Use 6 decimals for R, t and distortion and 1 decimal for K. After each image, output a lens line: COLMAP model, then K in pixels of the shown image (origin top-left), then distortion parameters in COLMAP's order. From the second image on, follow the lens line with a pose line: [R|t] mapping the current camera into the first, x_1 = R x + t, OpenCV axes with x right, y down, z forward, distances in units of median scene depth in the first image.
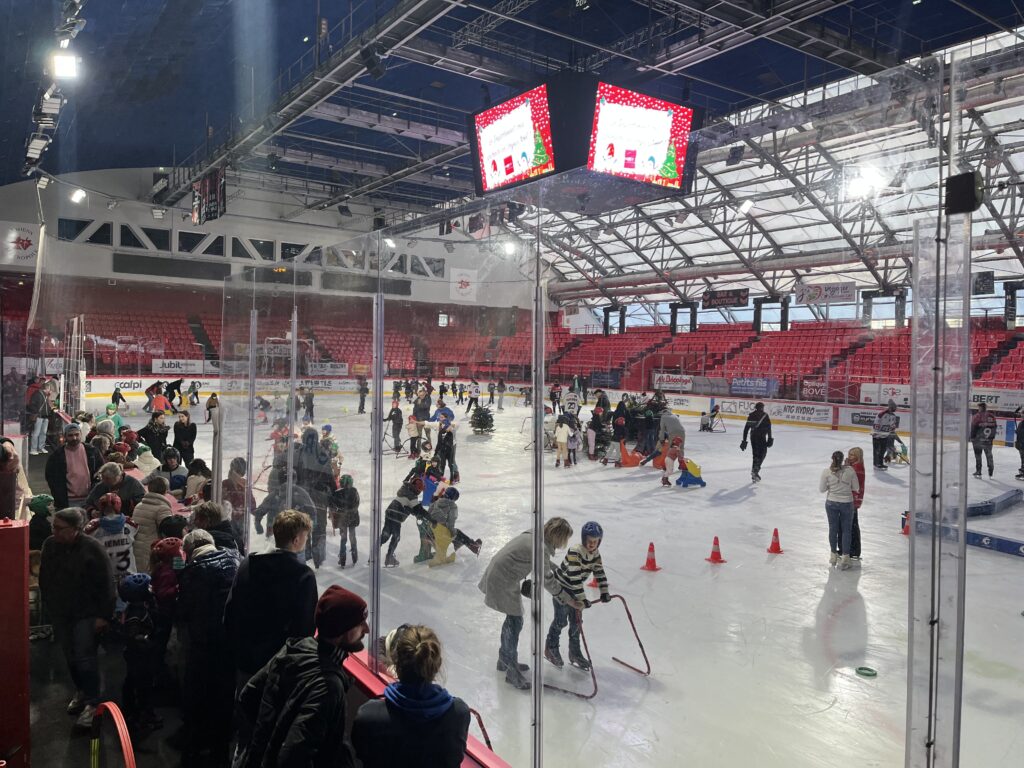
lens RADIAL K [[781.0, 0, 510.0], [0, 781.0, 381.1], [0, 0, 1]] dist [0.037919, -0.016873]
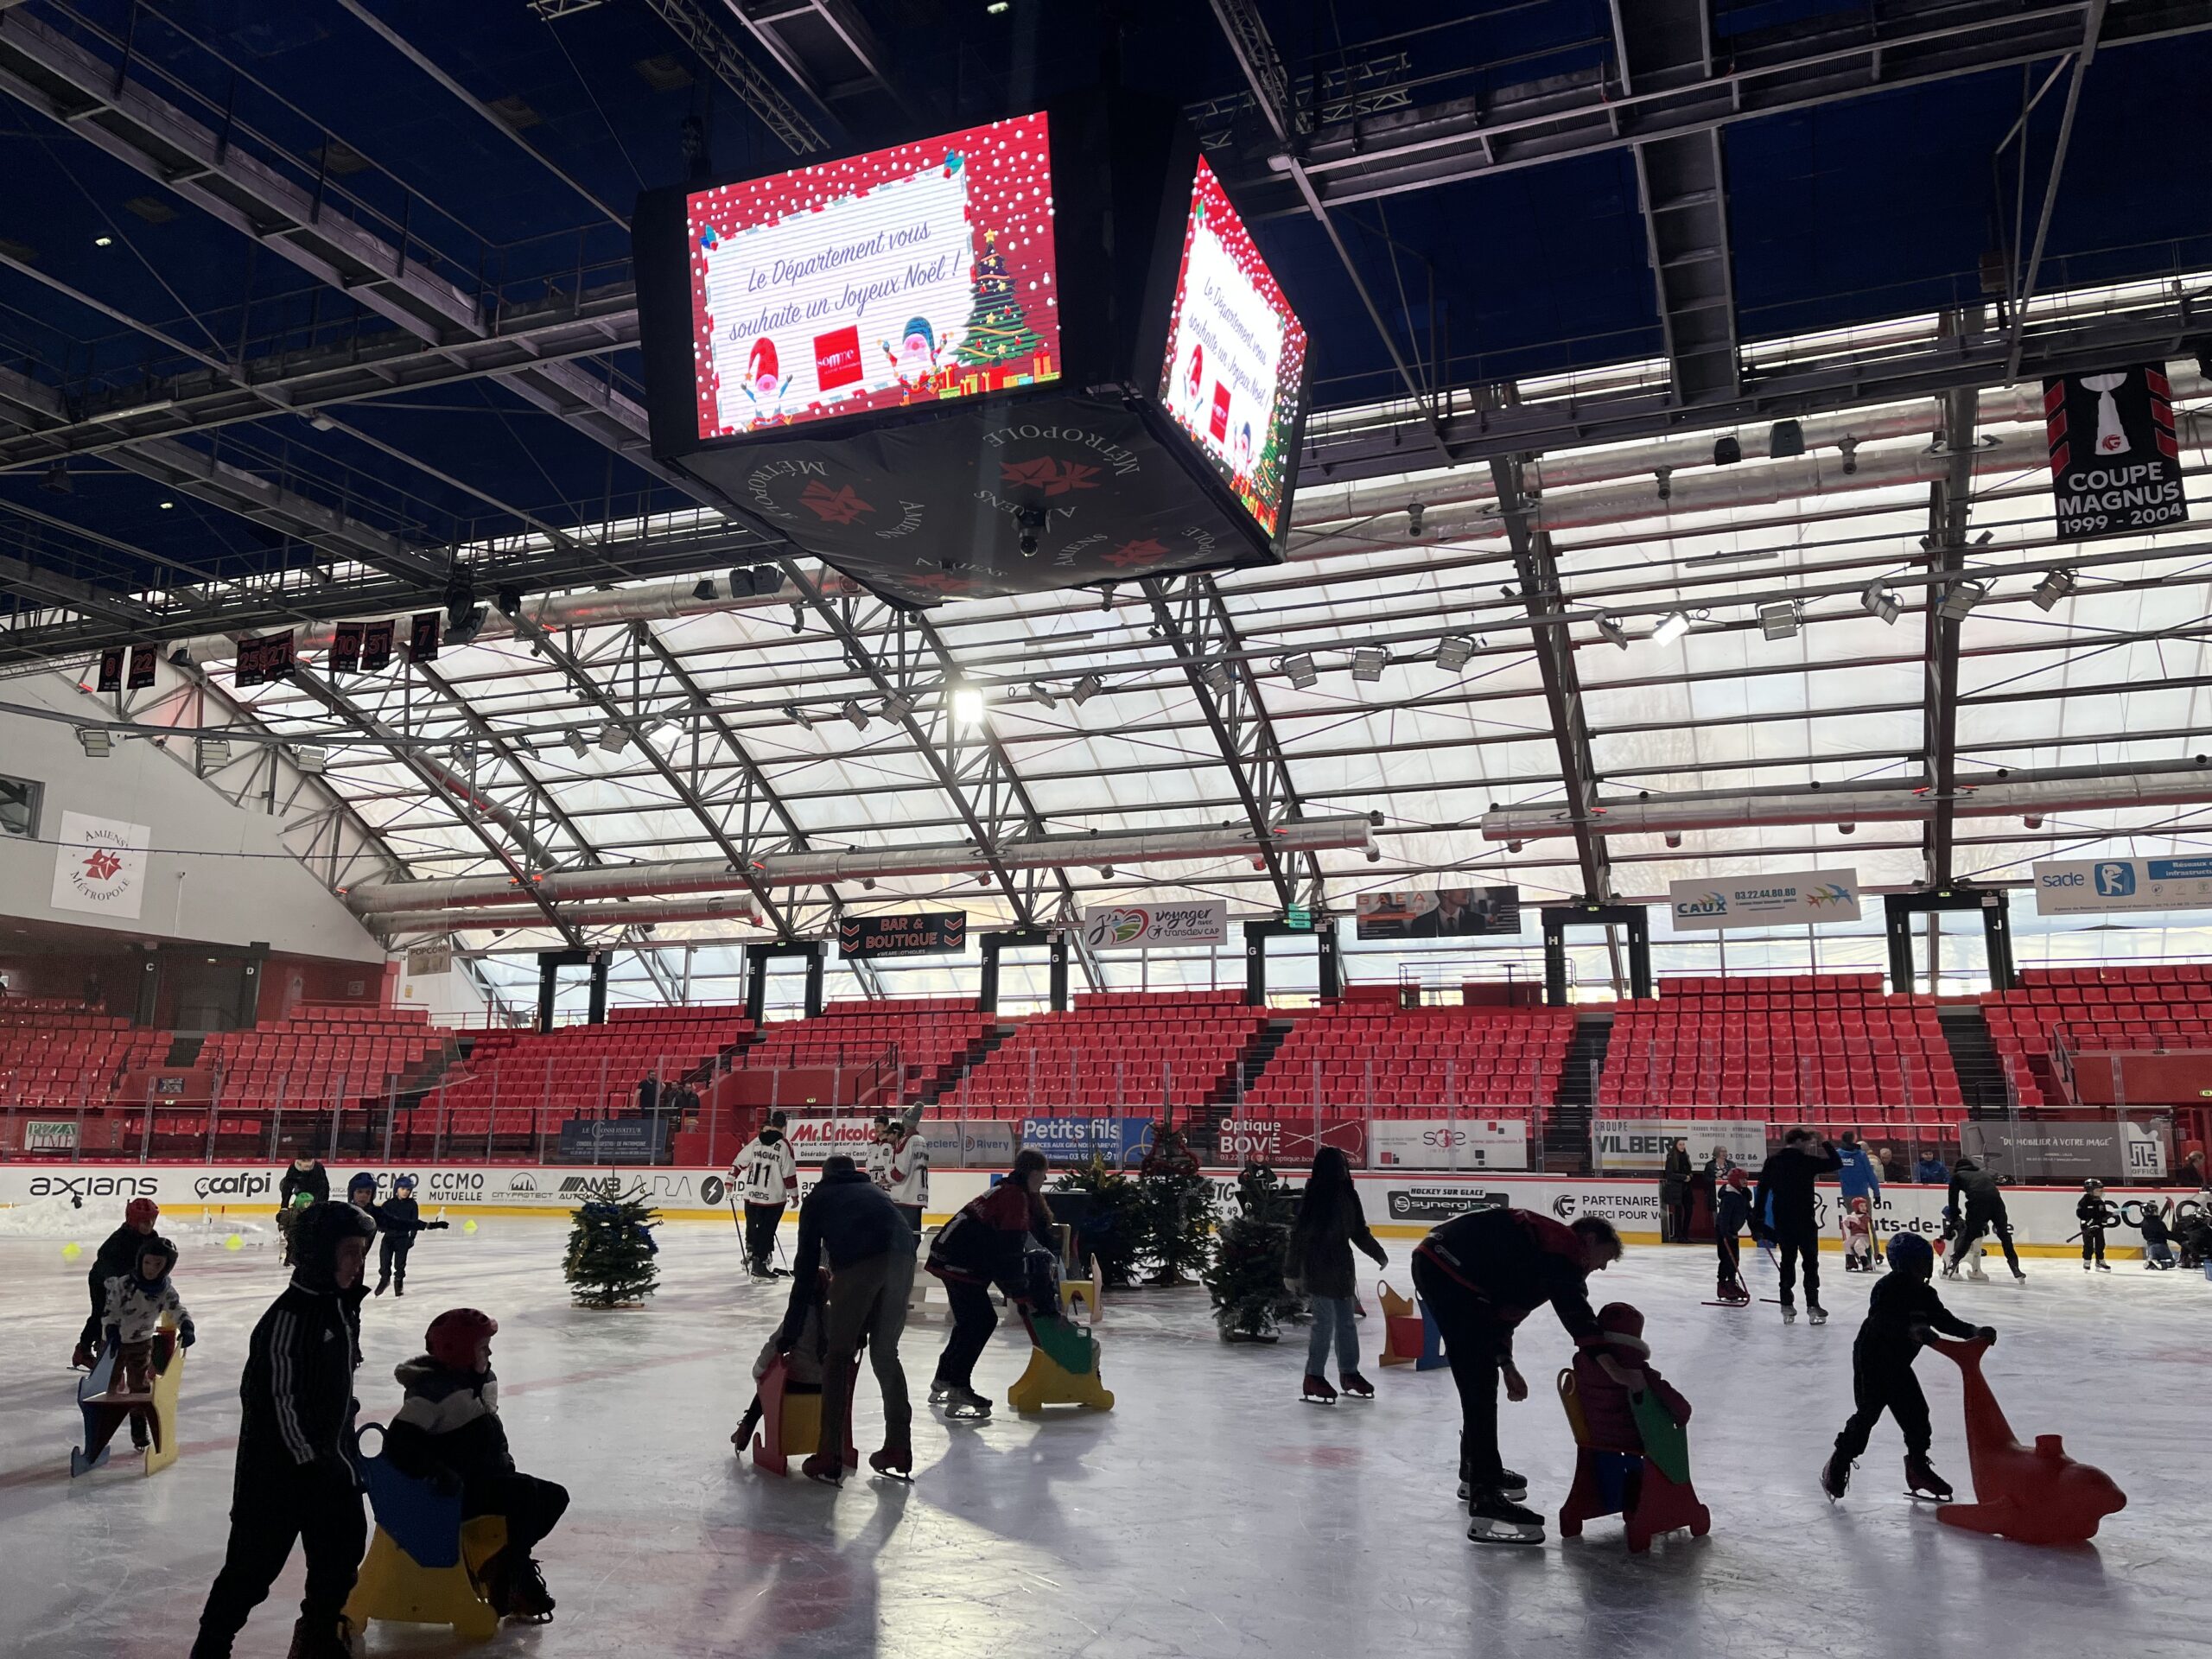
lens RADIAL K [[1687.1, 0, 1118.7], [0, 1687.1, 819.3], [0, 0, 1]] dist [0.037919, -0.016873]
pose [[0.827450, 0.088537, 0.554516, -0.128109], [0.029526, 0.979267, -0.200413, 0.015522], [-0.560763, 0.182204, 0.807680, 0.222606]]
